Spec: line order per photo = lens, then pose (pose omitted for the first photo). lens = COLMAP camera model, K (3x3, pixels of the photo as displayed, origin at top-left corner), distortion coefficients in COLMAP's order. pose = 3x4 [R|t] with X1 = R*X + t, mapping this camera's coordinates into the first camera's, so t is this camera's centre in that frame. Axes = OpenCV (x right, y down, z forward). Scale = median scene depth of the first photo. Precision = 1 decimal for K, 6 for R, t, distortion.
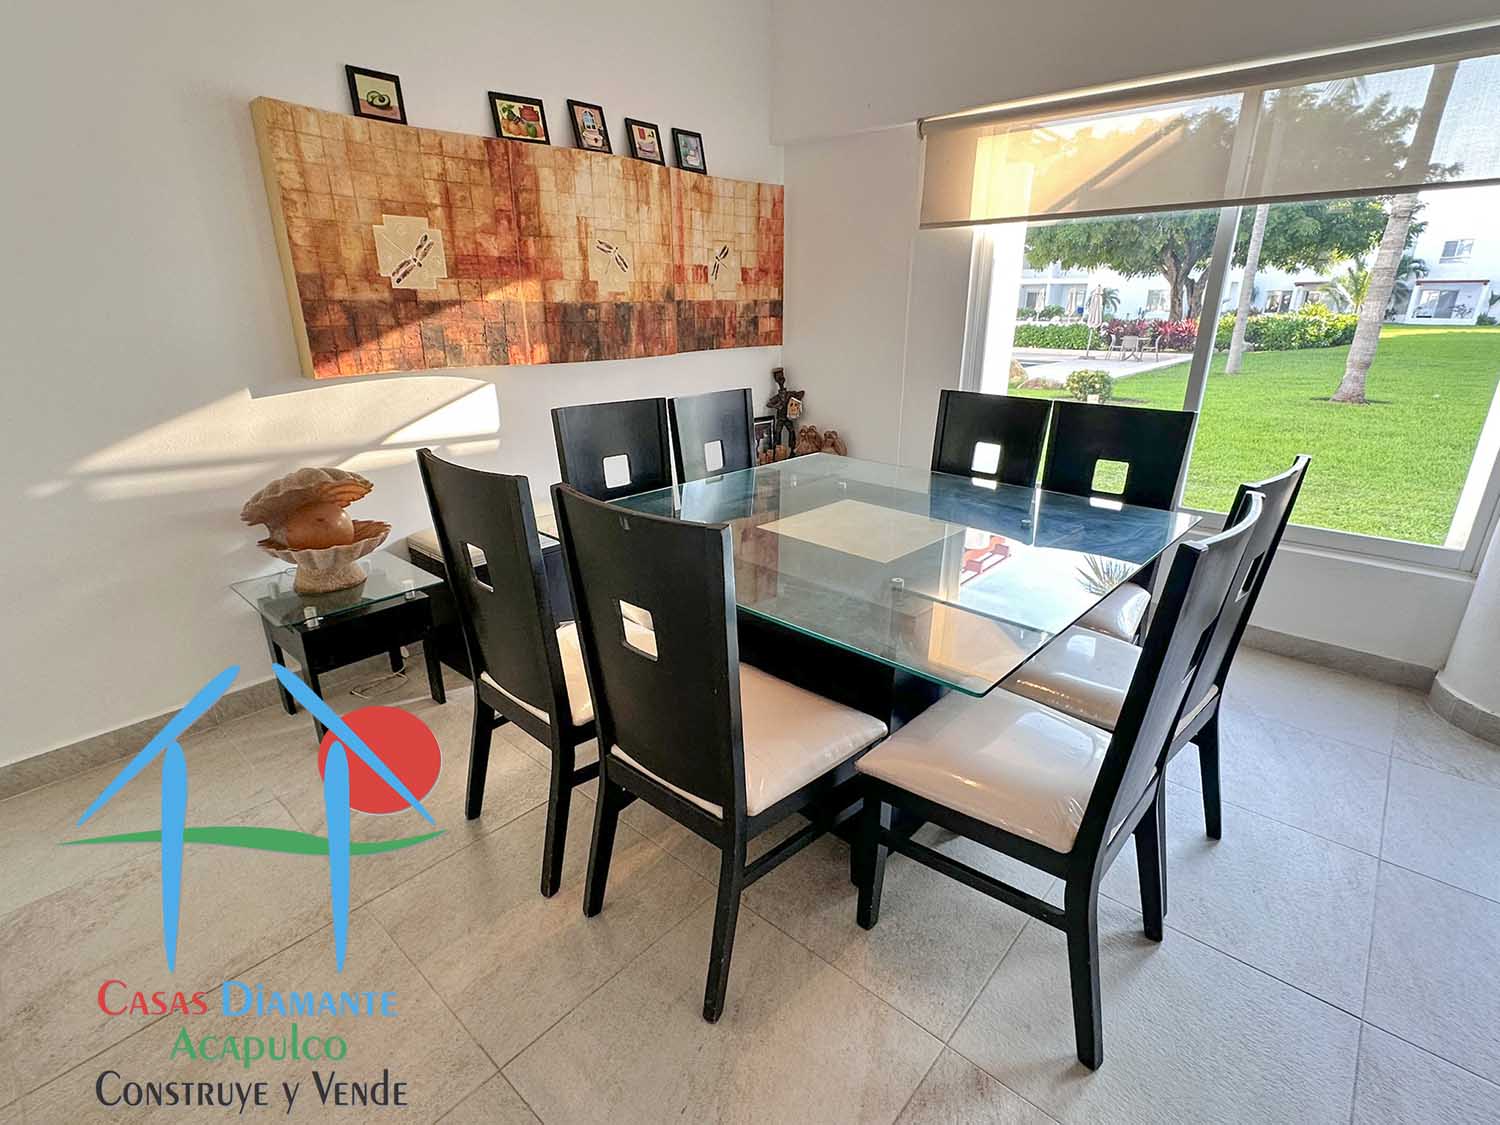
lens RADIAL K [[737.4, 0, 750.0], [0, 737.4, 562.5], [0, 0, 1]] dist [-0.002631, 0.000657]
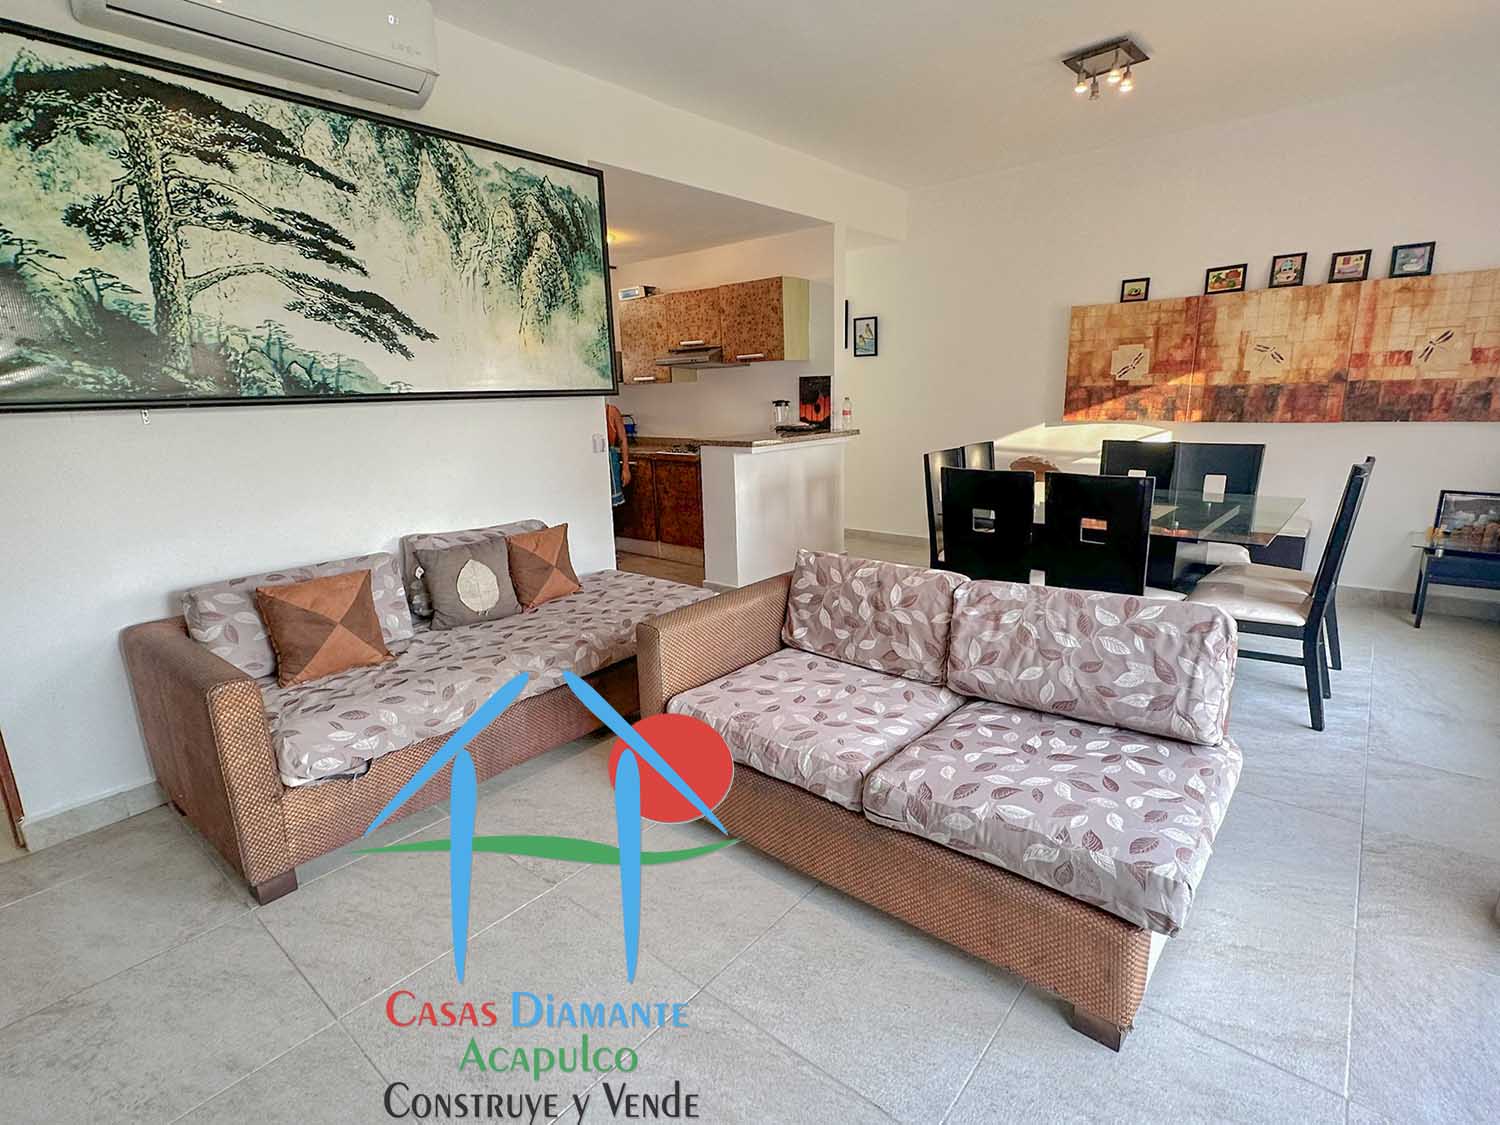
lens RADIAL K [[733.4, 0, 748.6], [0, 733.4, 568.0], [0, 0, 1]] dist [-0.000592, -0.001046]
pose [[0.026584, 0.236486, -0.971271, 1.296877], [-0.308713, 0.926064, 0.217029, -0.015416], [0.950784, 0.294074, 0.097625, -0.005857]]
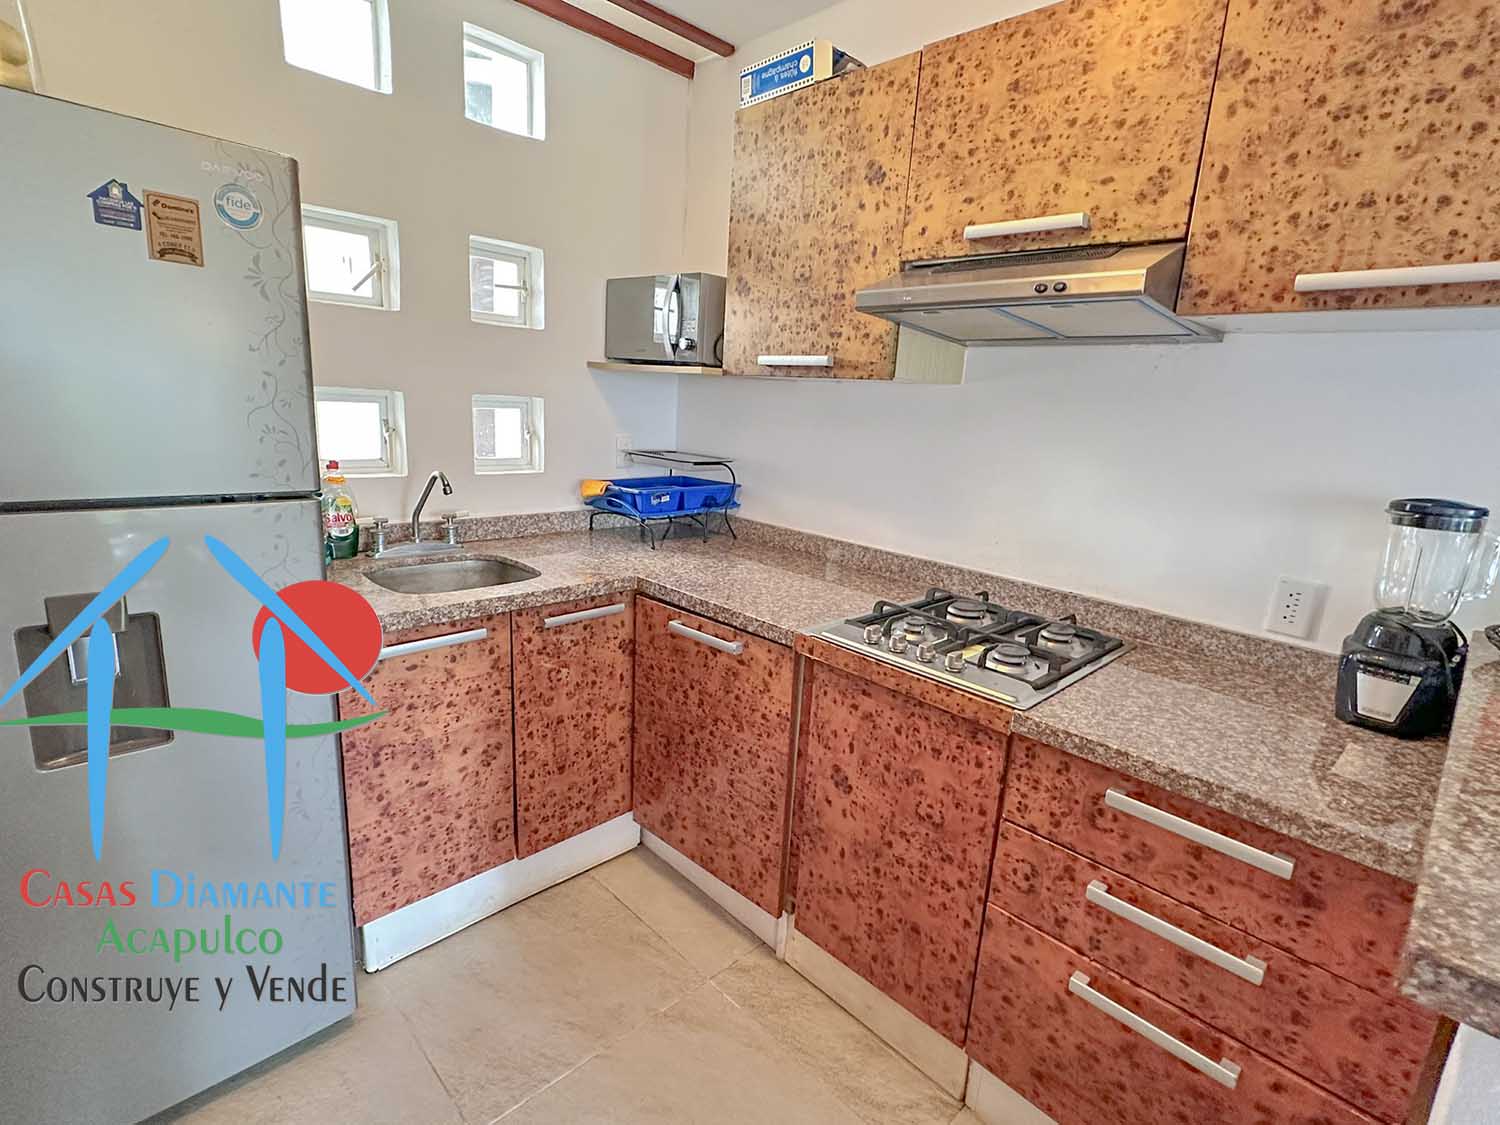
lens RADIAL K [[735.7, 0, 745.7], [0, 735.7, 566.3], [0, 0, 1]] dist [-0.002376, 0.000226]
pose [[-0.077844, 0.217659, -0.972916, -0.164512], [-0.390677, 0.891169, 0.230629, 0.057236], [0.917231, 0.398049, 0.015662, -0.214438]]
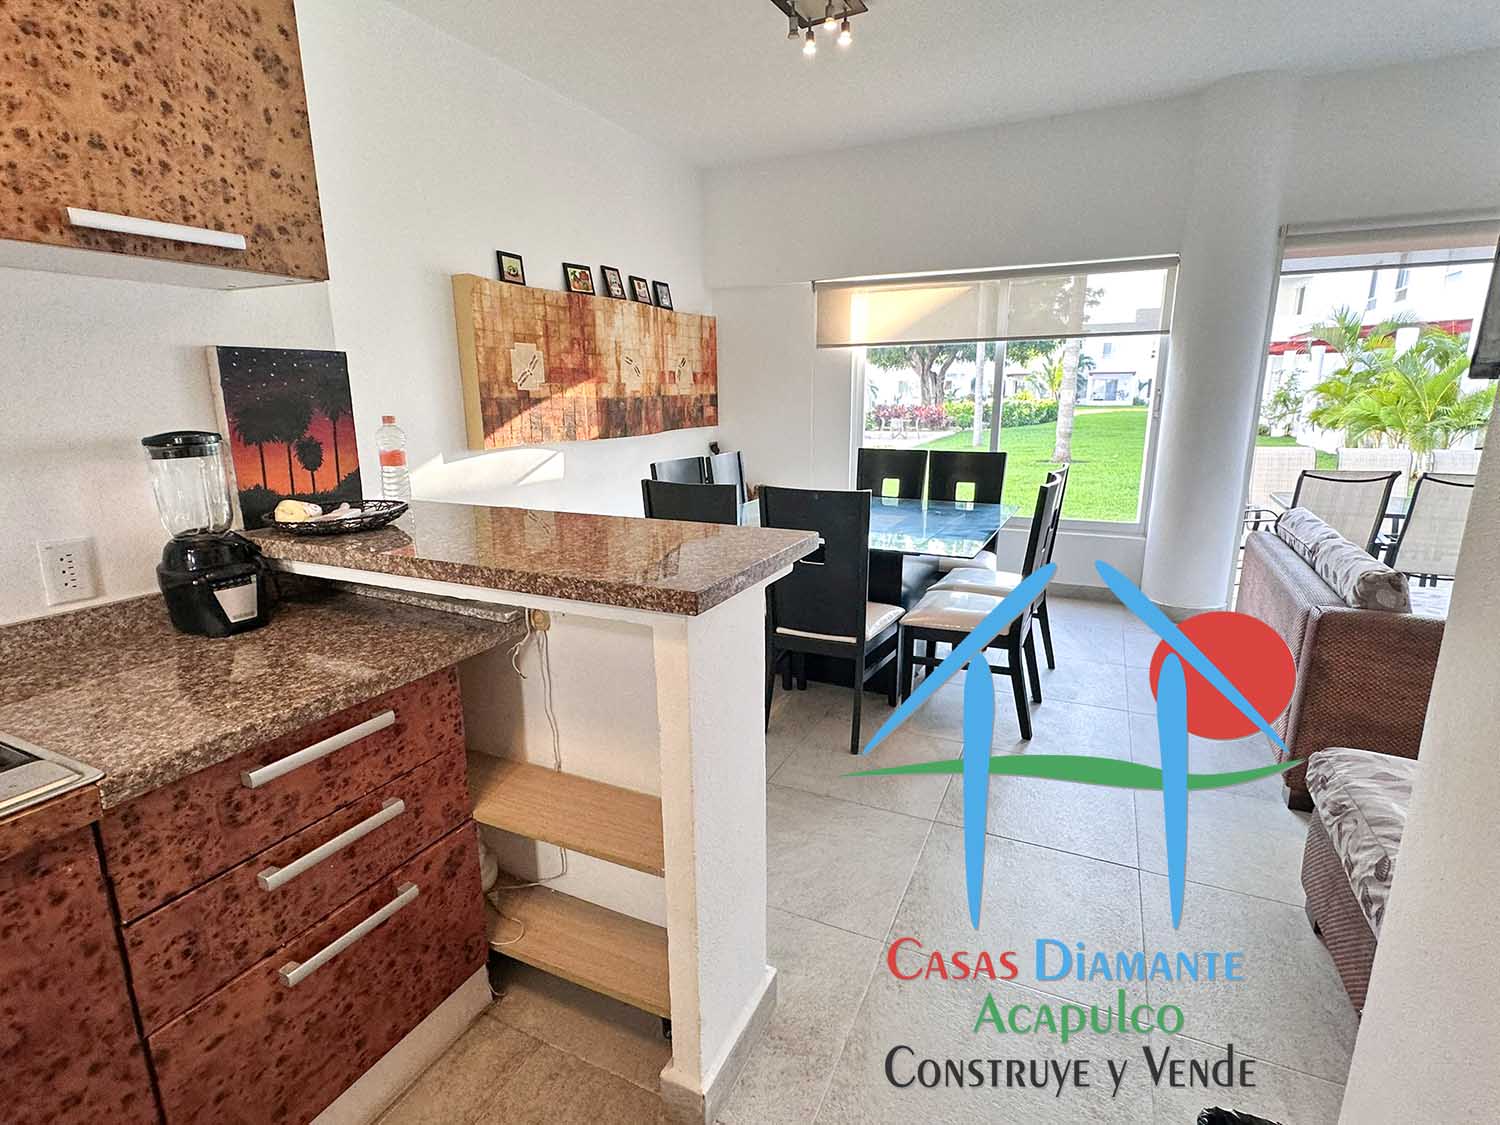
lens RADIAL K [[736.5, 0, 752.0], [0, 736.5, 563.2], [0, 0, 1]] dist [-0.000620, -0.000107]
pose [[0.959560, -0.072033, 0.272133, -0.380665], [0.101956, 0.990004, -0.097452, 0.133490], [-0.262393, 0.121257, 0.957312, -0.404036]]
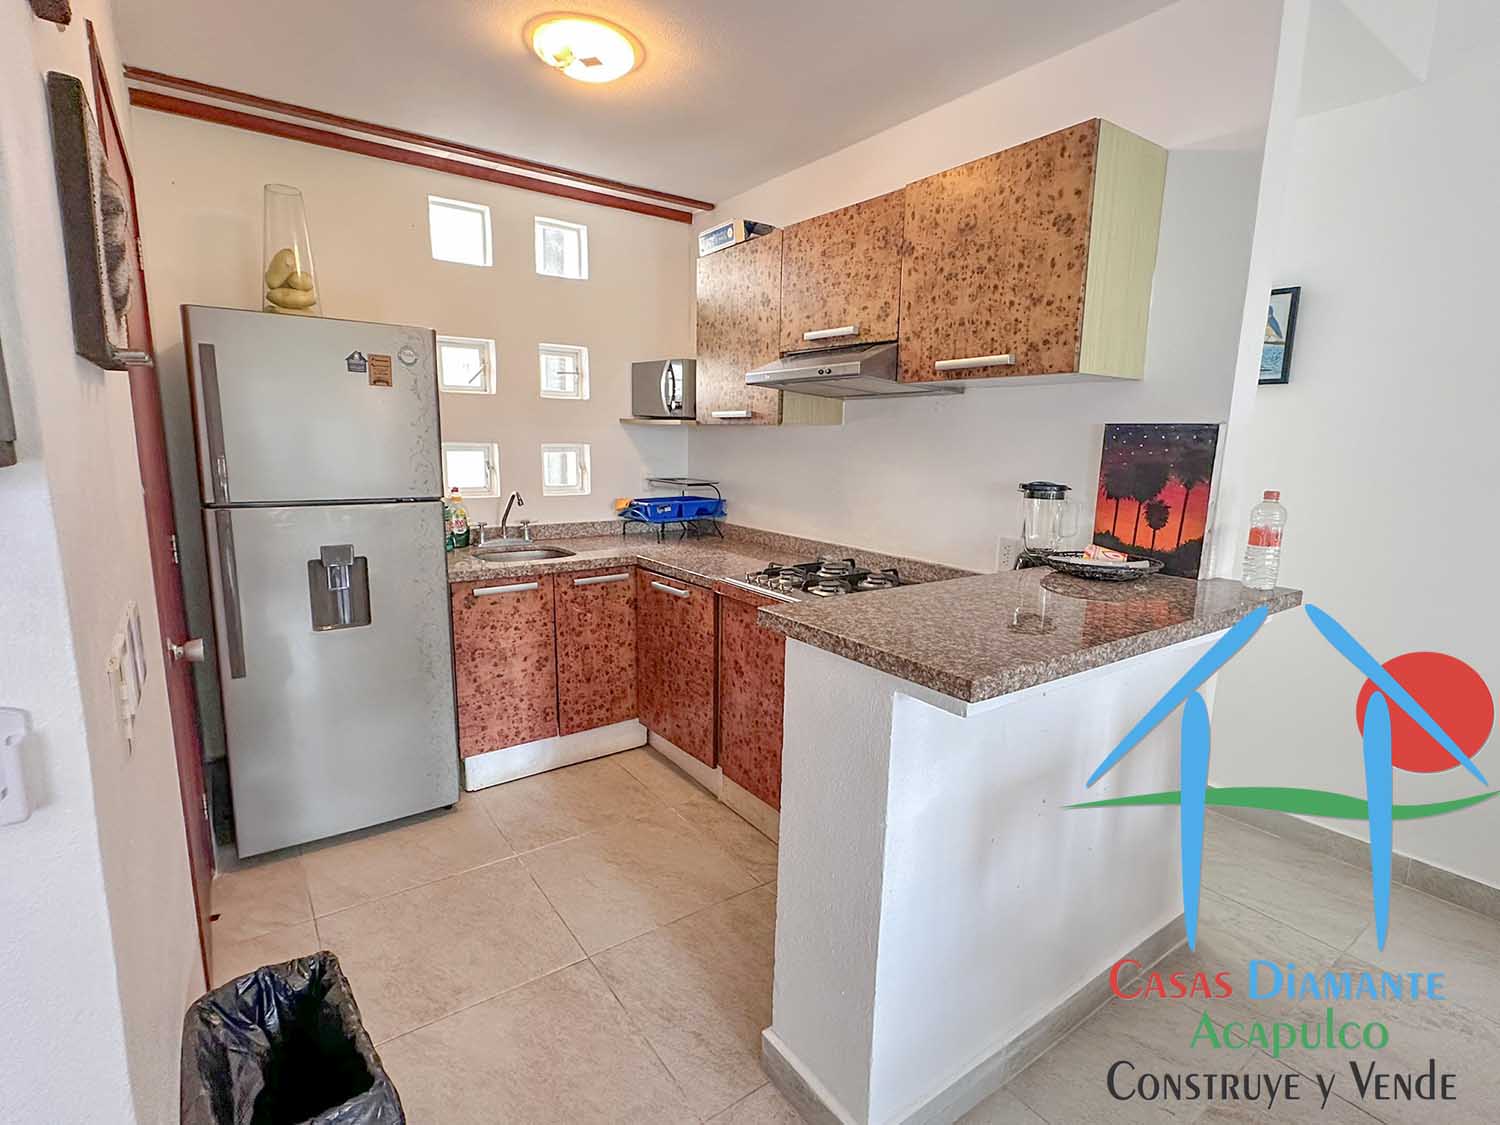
lens RADIAL K [[735.7, 0, 745.7], [0, 735.7, 566.3], [0, 0, 1]] dist [-0.002376, 0.000226]
pose [[-0.225580, 0.165481, -0.960068, 0.150219], [-0.347044, 0.907172, 0.237906, -0.026552], [0.910315, 0.386852, -0.147211, 0.003284]]
